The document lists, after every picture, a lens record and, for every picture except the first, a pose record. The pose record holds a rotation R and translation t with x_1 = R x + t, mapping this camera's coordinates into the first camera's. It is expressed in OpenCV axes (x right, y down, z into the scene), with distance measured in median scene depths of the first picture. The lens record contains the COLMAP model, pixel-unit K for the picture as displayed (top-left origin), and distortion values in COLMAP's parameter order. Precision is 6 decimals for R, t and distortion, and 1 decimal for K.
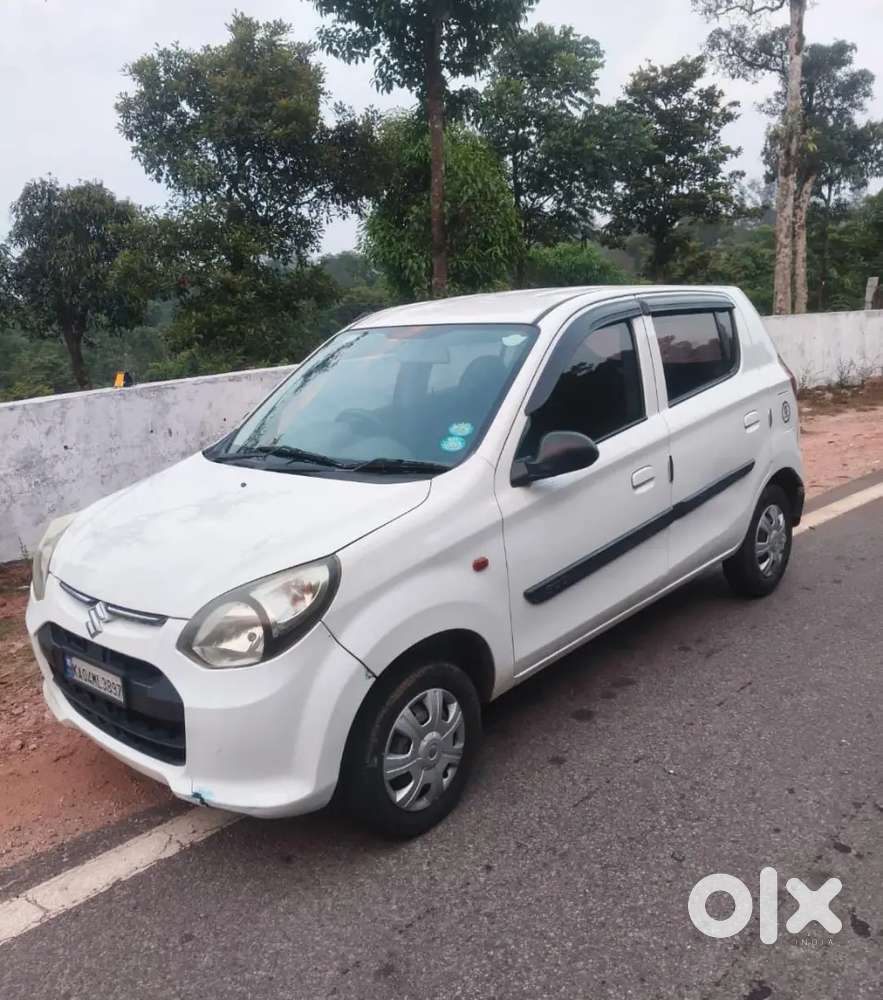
lens RADIAL K [[925.2, 0, 467.9], [0, 925.2, 485.9], [0, 0, 1]] dist [0.002134, -0.001825]
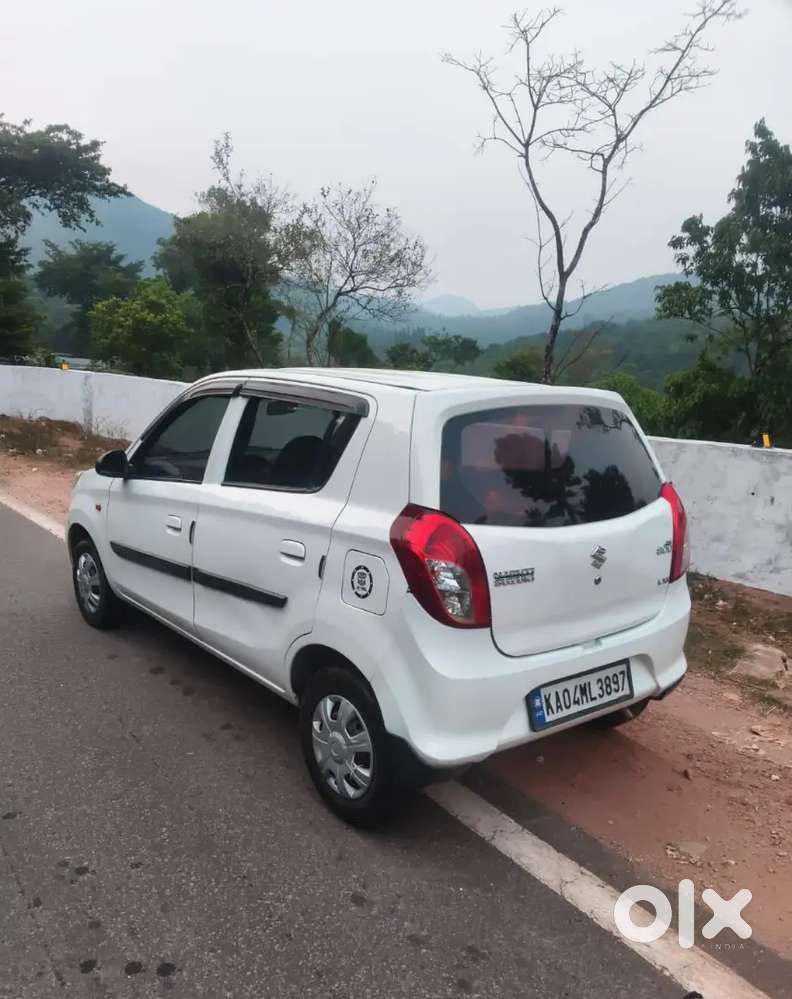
lens RADIAL K [[833.0, 0, 383.2], [0, 833.0, 520.8], [0, 0, 1]] dist [-0.008201, 0.005354]
pose [[-0.183235, 0.245352, -0.951960, 1.176464], [-0.220863, 0.933325, 0.283062, -0.381107], [0.957938, 0.262119, -0.116829, 1.395852]]
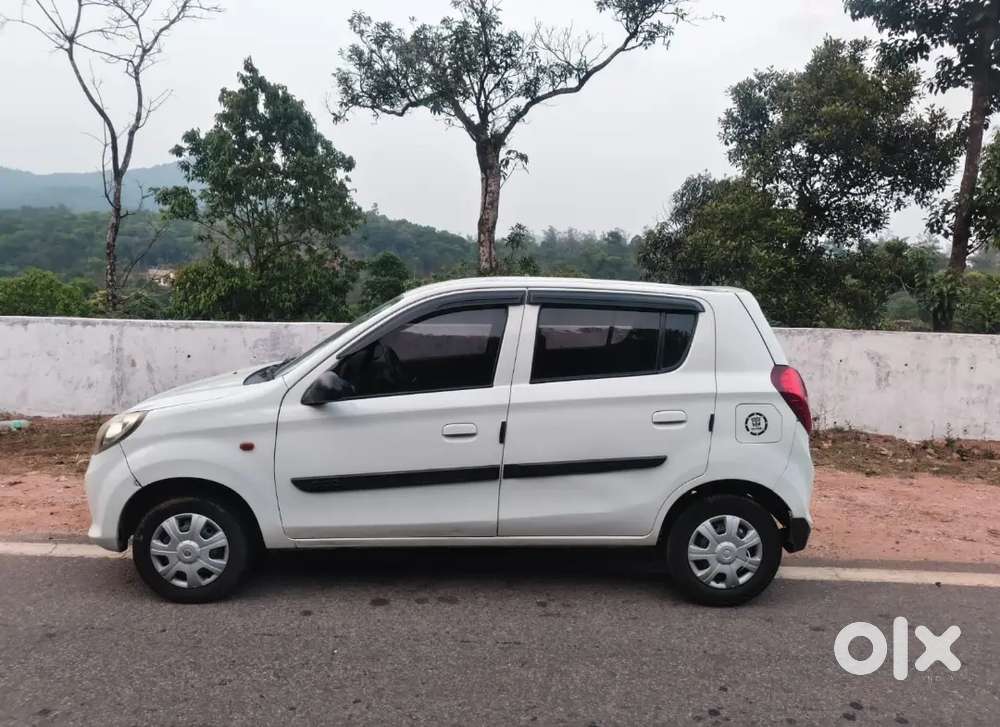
lens RADIAL K [[778.9, 0, 498.3], [0, 778.9, 348.9], [0, 0, 1]] dist [-0.007614, -0.003278]
pose [[0.687029, 0.148633, -0.711266, 0.945640], [-0.213727, 0.976891, -0.002303, -0.124878], [0.694487, 0.153599, 0.702919, 0.302947]]
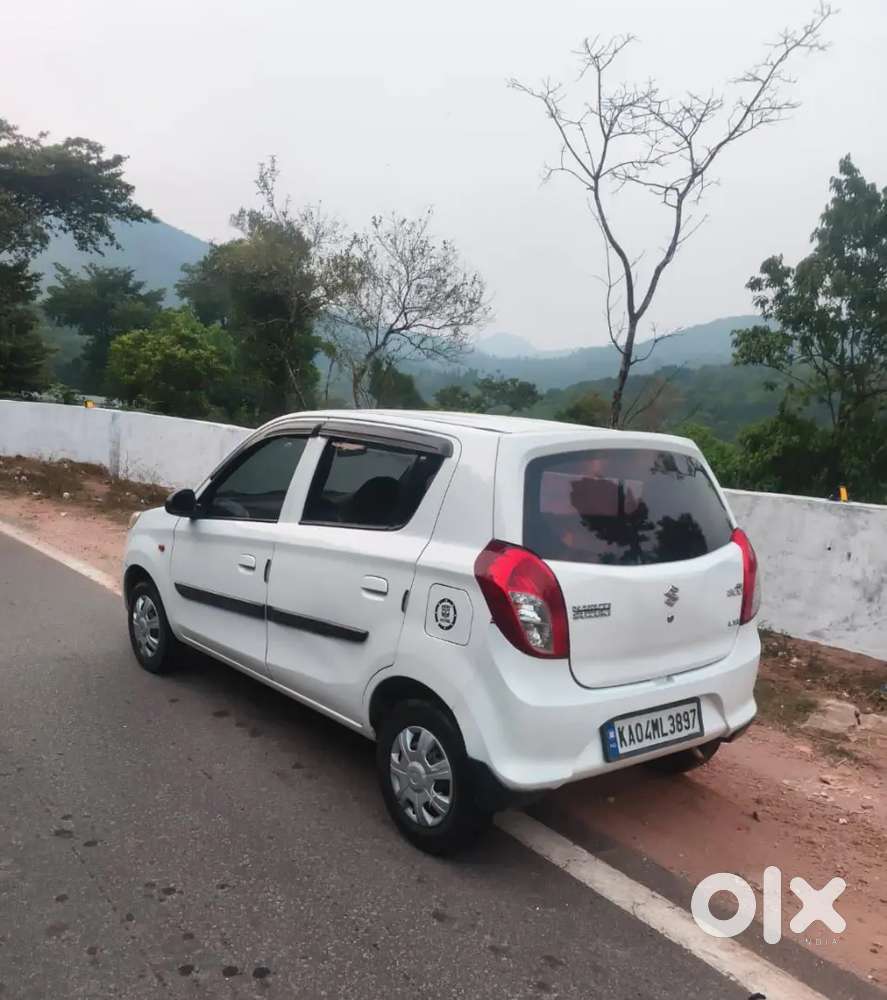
lens RADIAL K [[932.4, 0, 441.8], [0, 932.4, 563.1], [0, 0, 1]] dist [0.006437, -0.007749]
pose [[-0.171720, 0.221214, -0.959988, 1.316725], [-0.240386, 0.935598, 0.258593, -0.384293], [0.955367, 0.275173, -0.107484, 1.381346]]
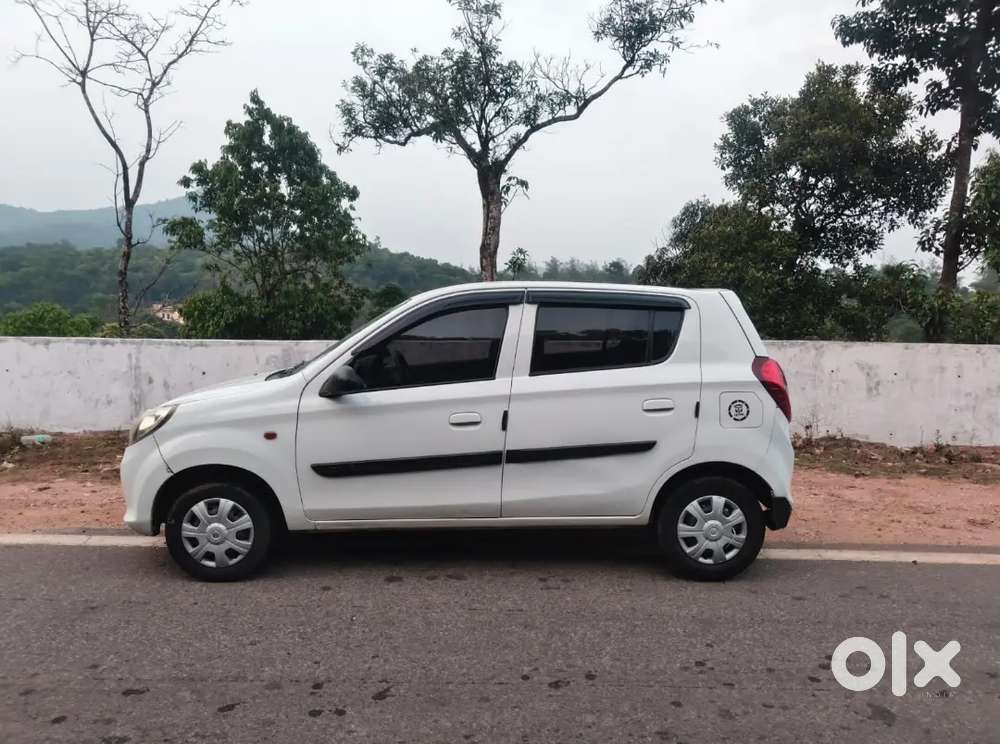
lens RADIAL K [[780.6, 0, 500.0], [0, 780.6, 372.0], [0, 0, 1]] dist [0.000407, -0.013827]
pose [[0.686805, 0.131868, -0.714779, 1.021635], [-0.202230, 0.979243, -0.013657, -0.071391], [0.698141, 0.153930, 0.699217, 0.247538]]
